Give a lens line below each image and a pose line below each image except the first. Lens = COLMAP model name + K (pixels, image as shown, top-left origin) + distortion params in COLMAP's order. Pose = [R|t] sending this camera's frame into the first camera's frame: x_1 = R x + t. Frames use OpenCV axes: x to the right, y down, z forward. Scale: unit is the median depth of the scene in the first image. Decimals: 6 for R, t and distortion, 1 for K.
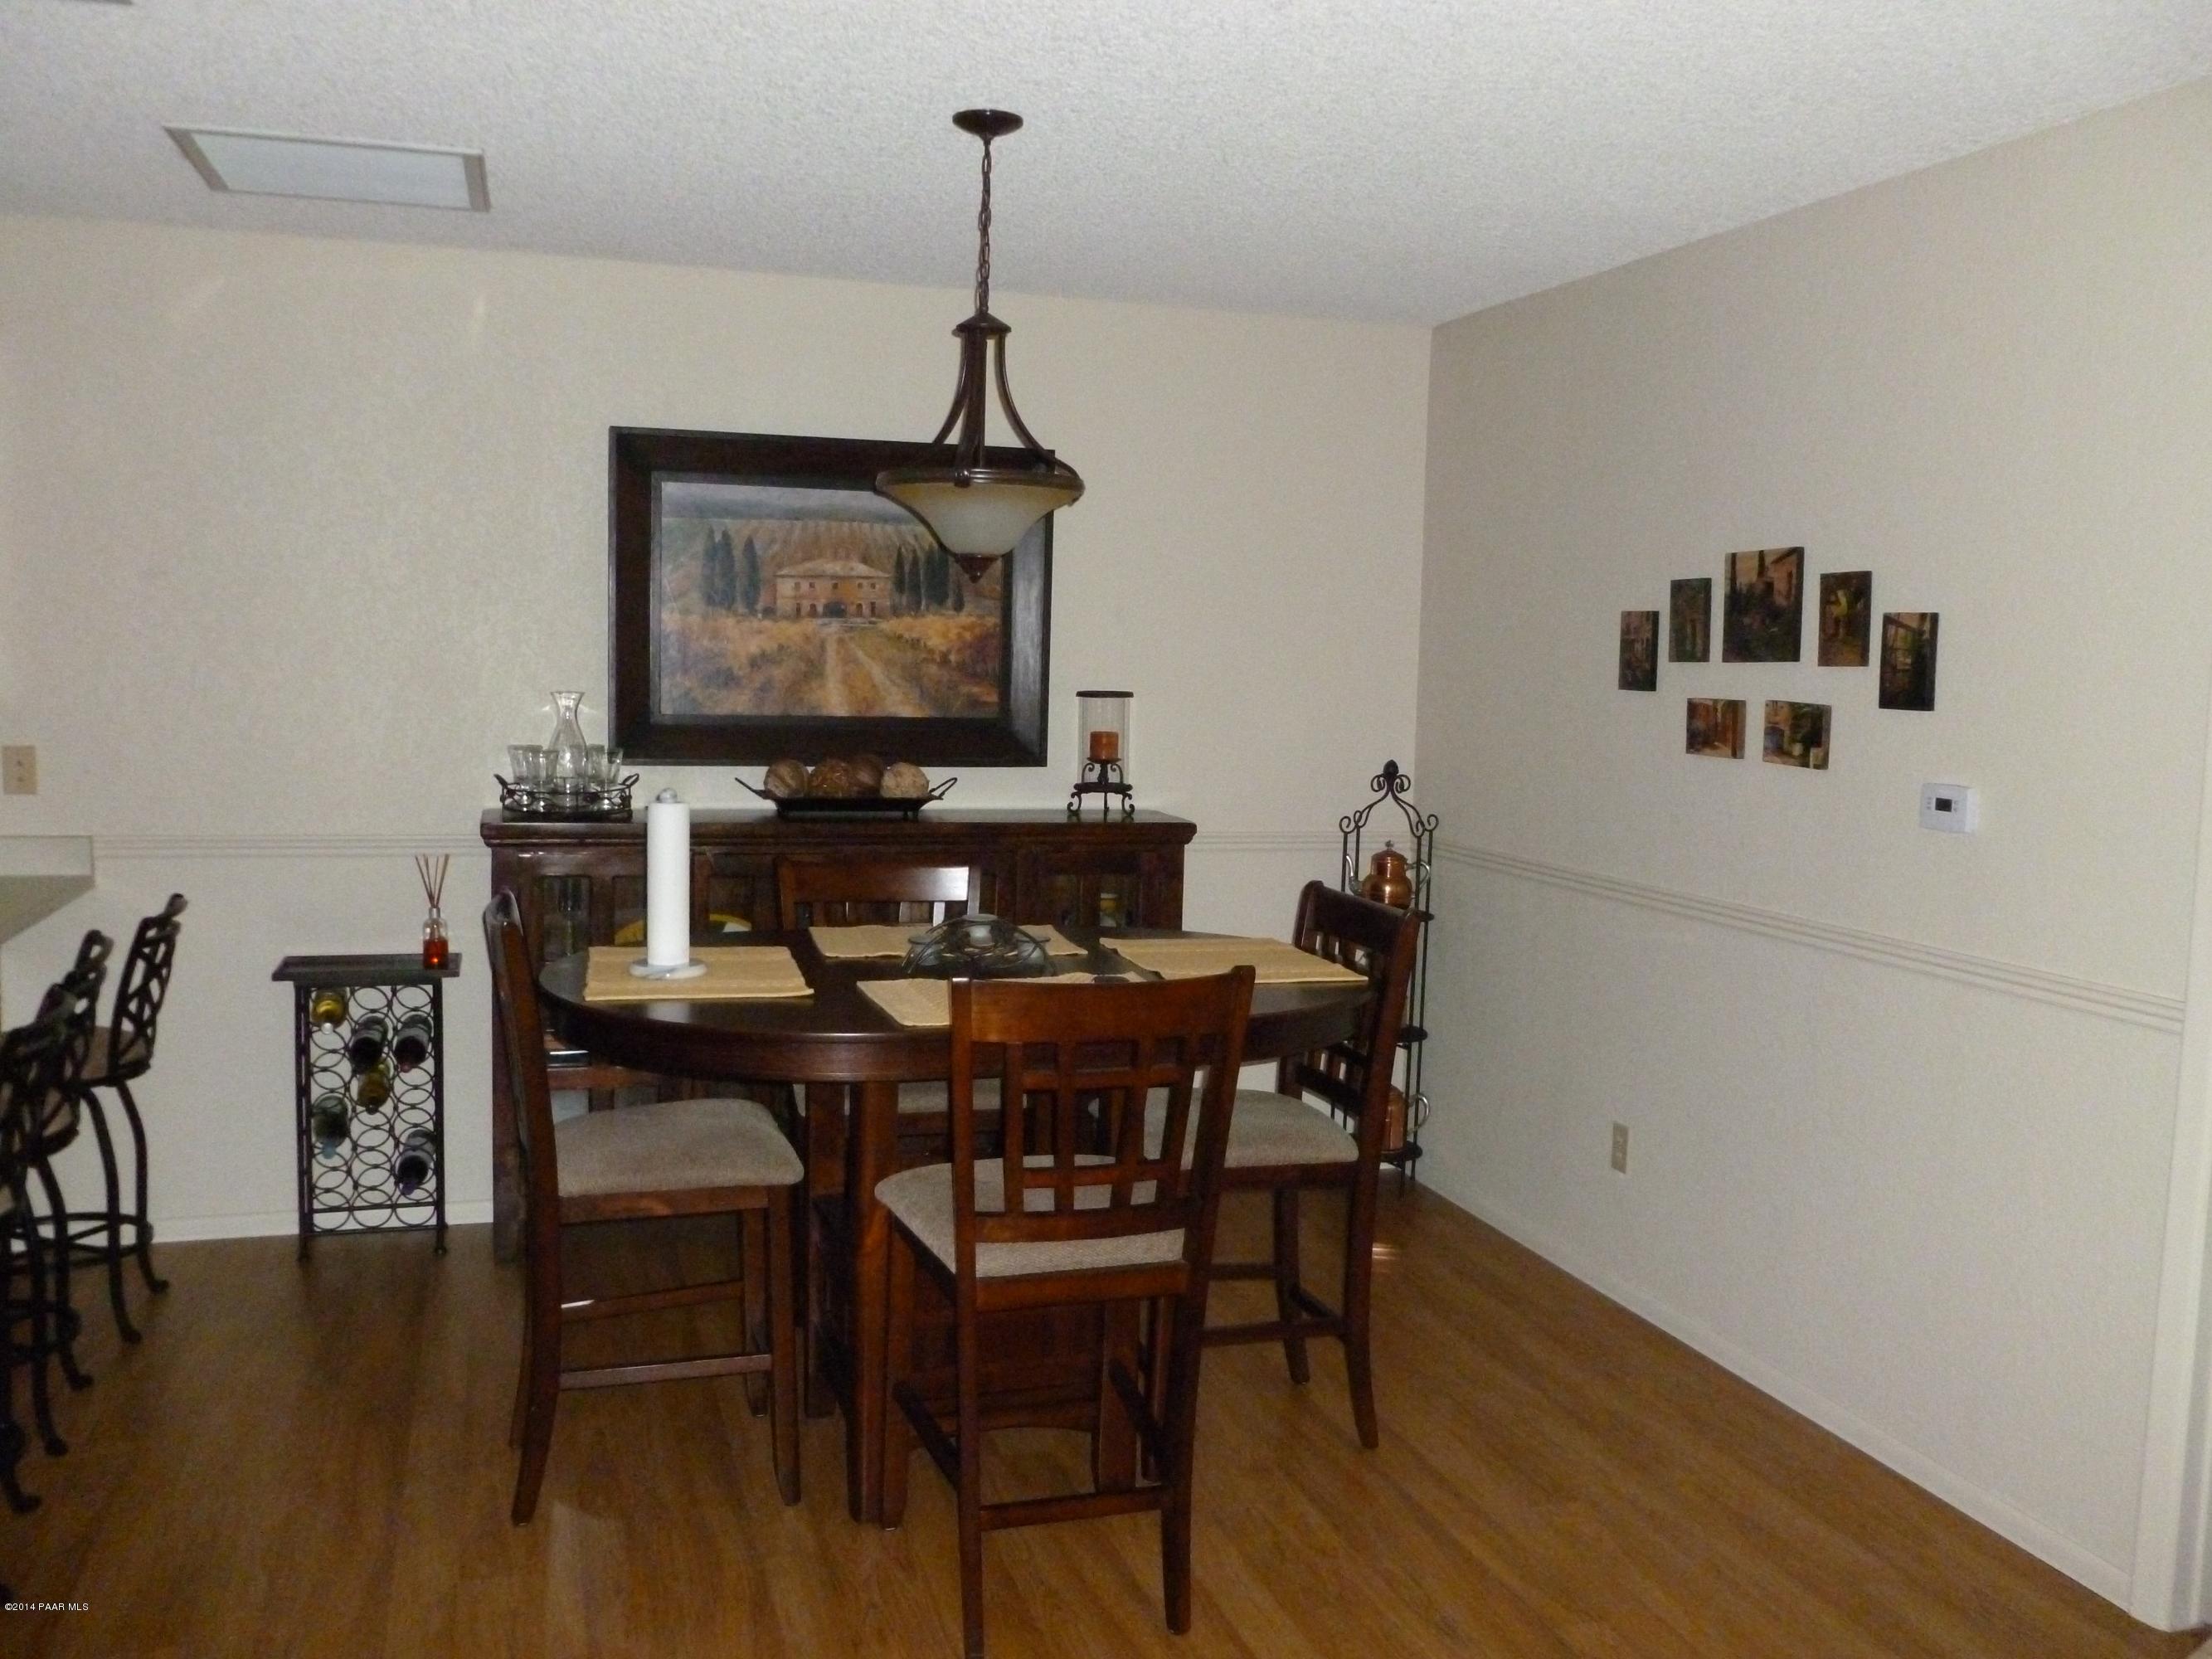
lens RADIAL K [[1891.2, 0, 1106.0], [0, 1891.2, 829.5], [0, 0, 1]] dist [-0.039314, 0.005867]
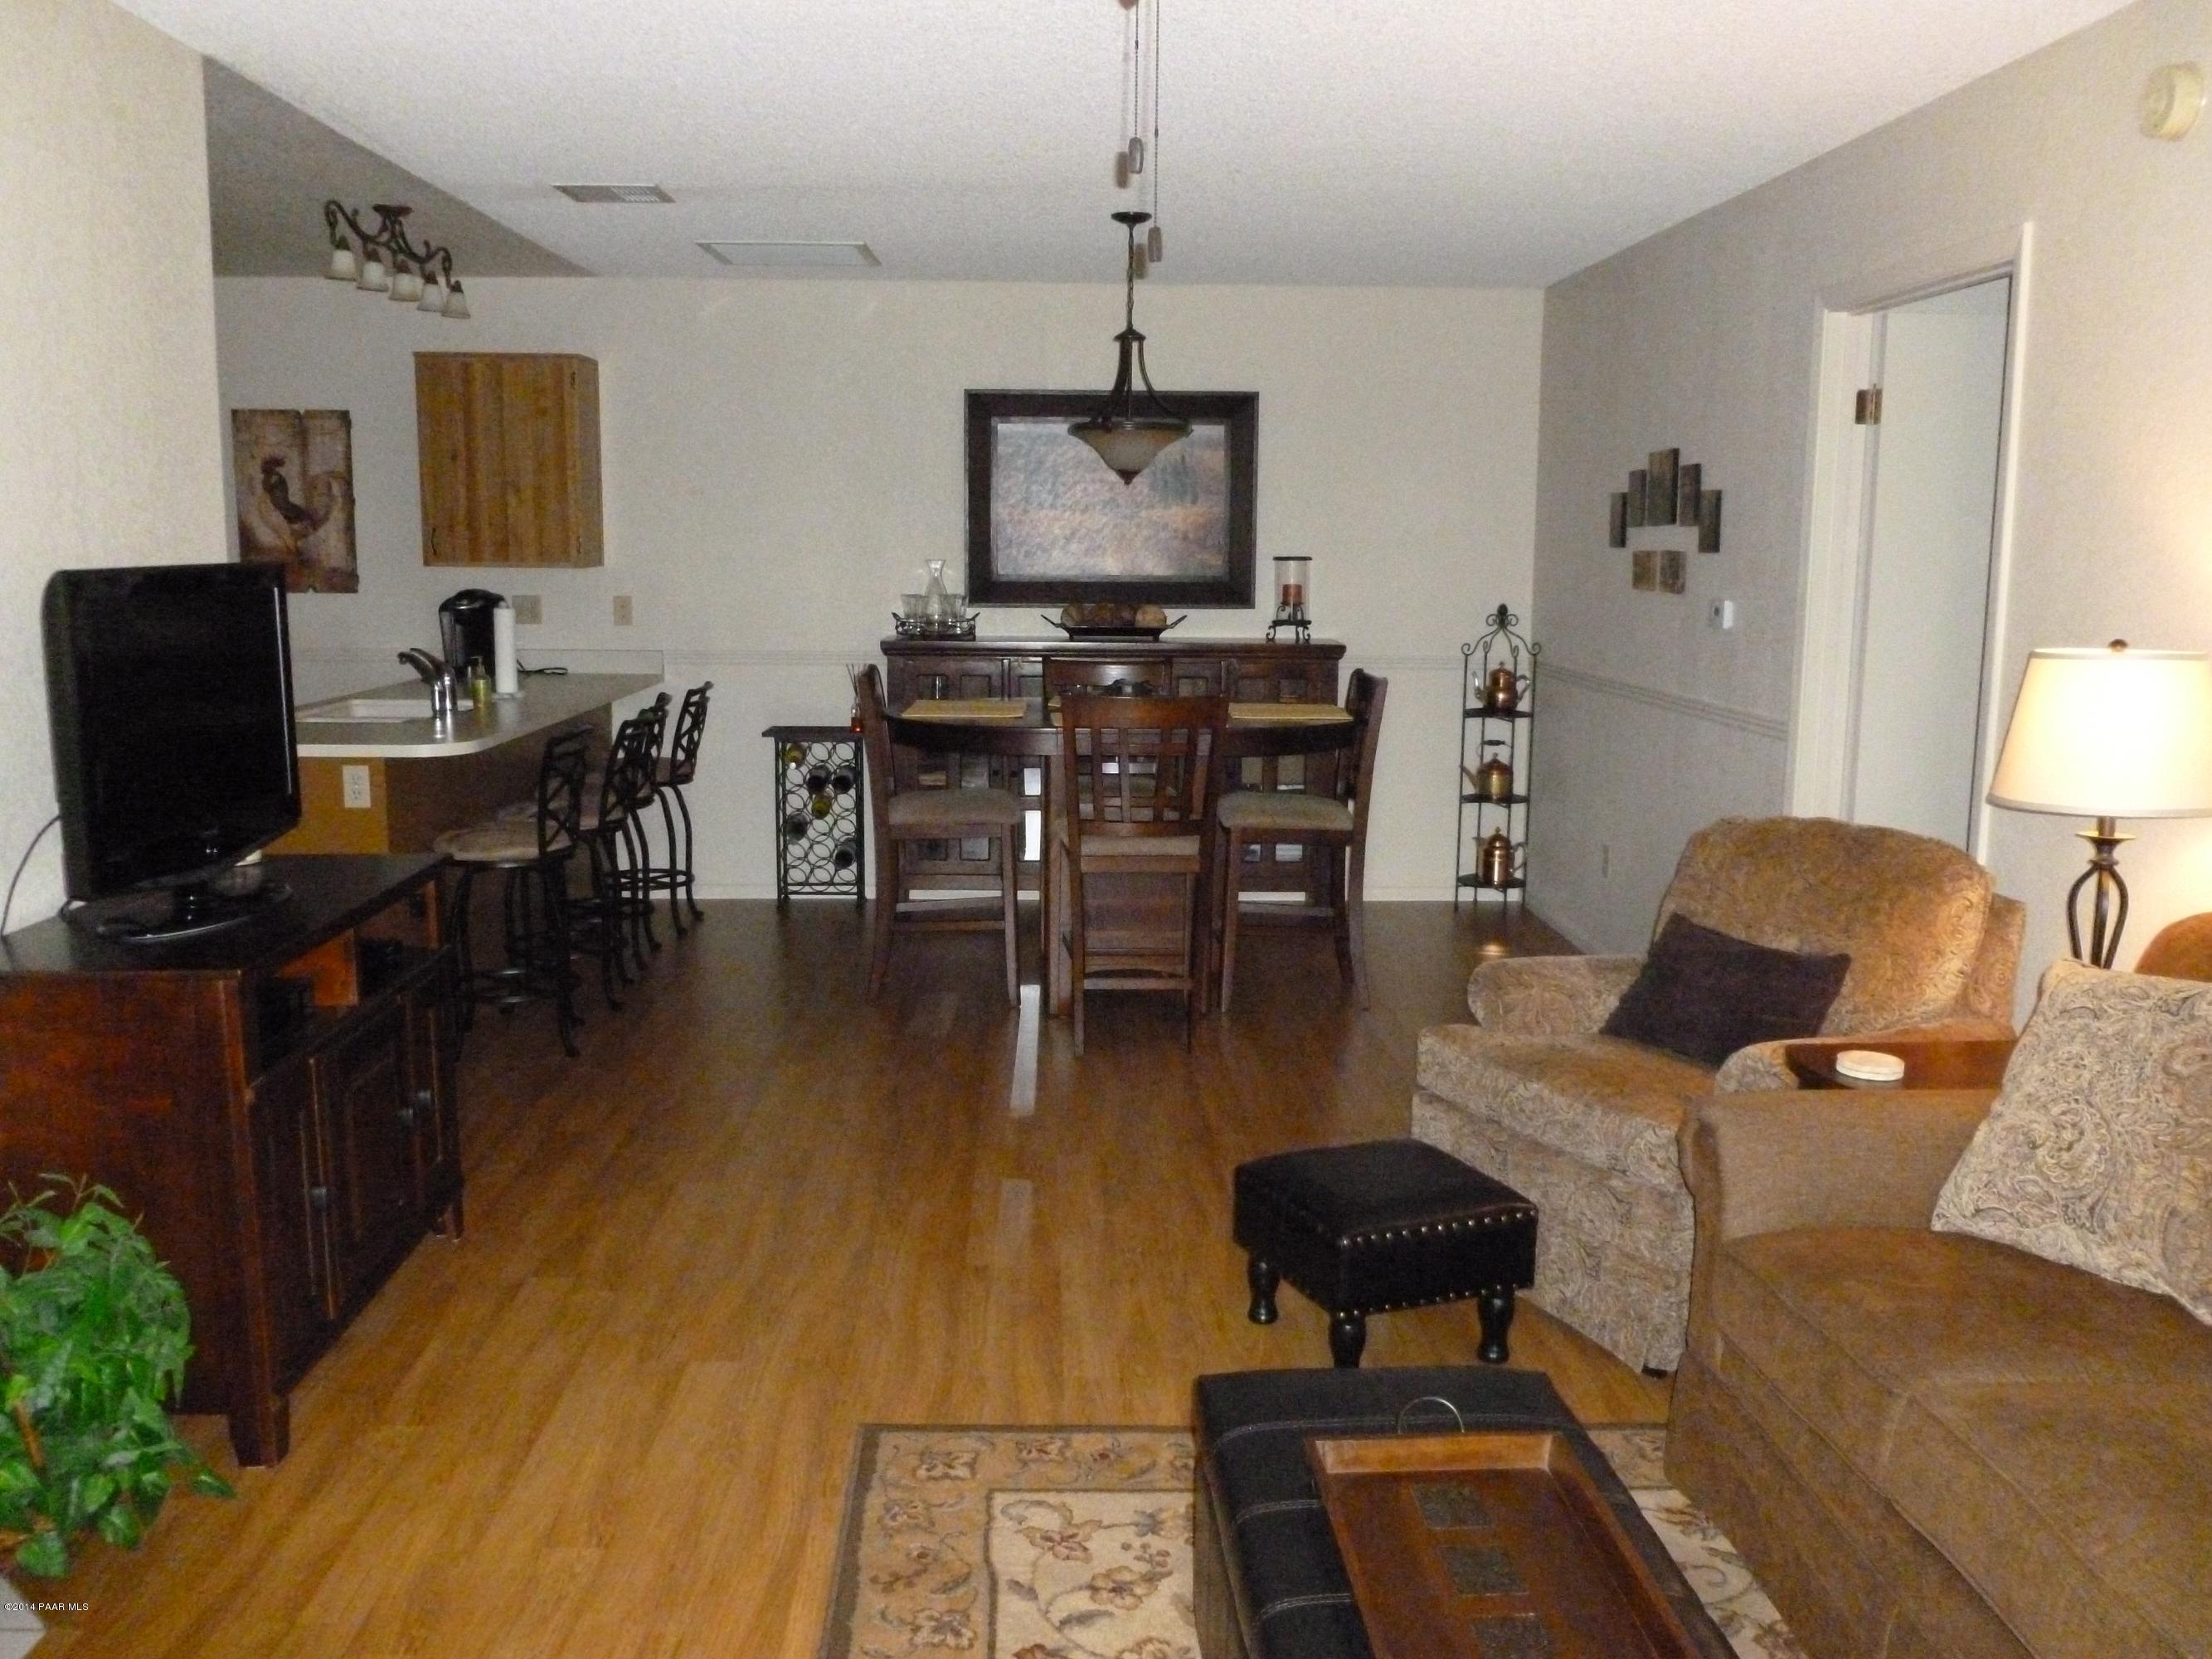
lens RADIAL K [[1891.2, 0, 1106.0], [0, 1891.2, 829.5], [0, 0, 1]] dist [-0.039314, 0.005867]
pose [[0.962903, 0.023158, -0.268853, 0.286024], [-0.009227, 0.998554, 0.052965, 0.068326], [0.269691, -0.048520, 0.961724, -0.504344]]
